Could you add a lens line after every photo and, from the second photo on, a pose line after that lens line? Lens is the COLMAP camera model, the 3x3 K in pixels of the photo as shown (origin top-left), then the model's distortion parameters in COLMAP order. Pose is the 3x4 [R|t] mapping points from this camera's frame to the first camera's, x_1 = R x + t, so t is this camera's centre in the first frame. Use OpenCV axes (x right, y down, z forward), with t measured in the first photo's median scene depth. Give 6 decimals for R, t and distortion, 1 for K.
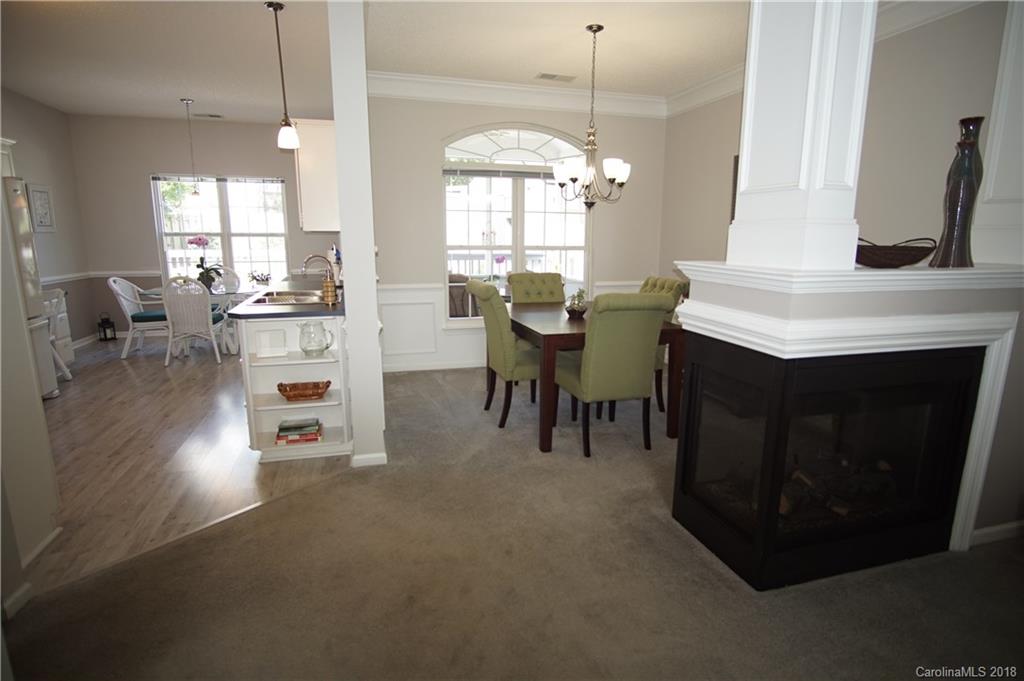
lens RADIAL K [[550.6, 0, 519.8], [0, 550.6, 345.9], [0, 0, 1]] dist [-0.019727, 0.000336]
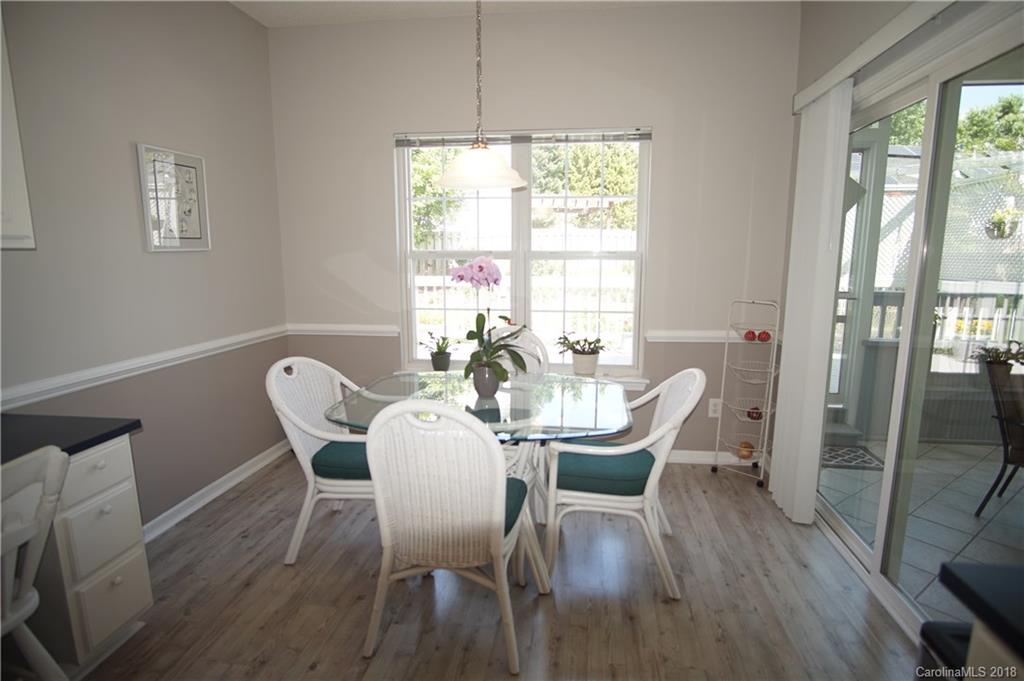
lens RADIAL K [[550.6, 0, 510.6], [0, 550.6, 347.4], [0, 0, 1]] dist [-0.019727, 0.000336]
pose [[0.910109, 0.062973, -0.409556, -0.374216], [-0.074691, 0.997126, -0.012660, -0.126071], [0.407581, 0.042112, 0.912197, 0.610767]]
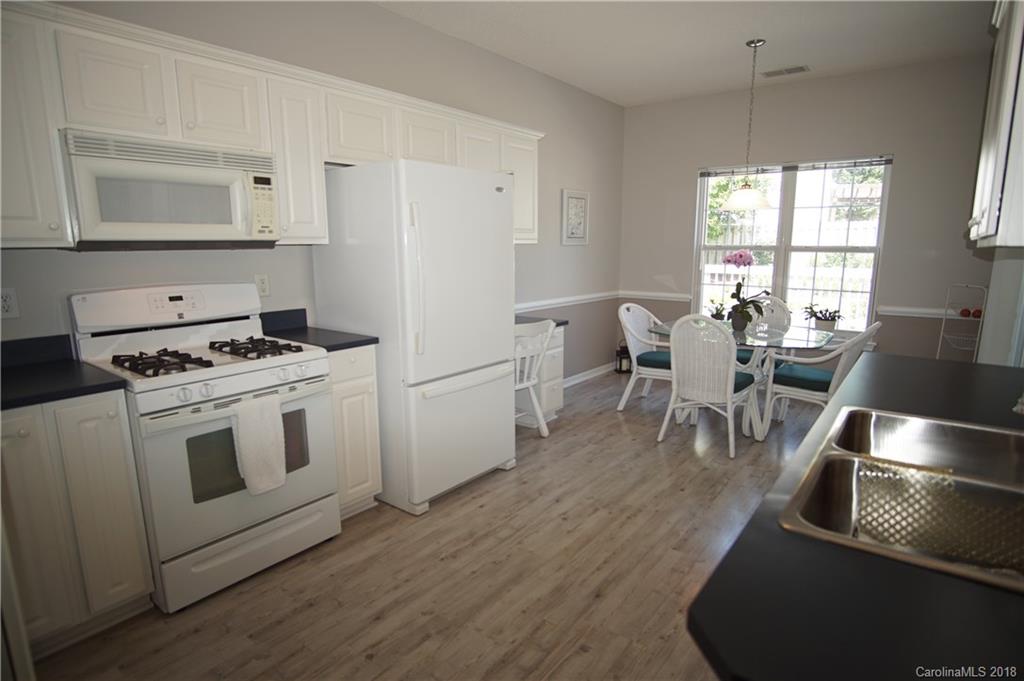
lens RADIAL K [[550.6, 0, 519.8], [0, 550.6, 346.9], [0, 0, 1]] dist [-0.019727, 0.000336]
pose [[0.593771, 0.142546, -0.791907, -0.187877], [-0.156673, 0.985828, 0.059979, -0.078059], [0.789233, 0.088457, 0.607689, 0.364781]]
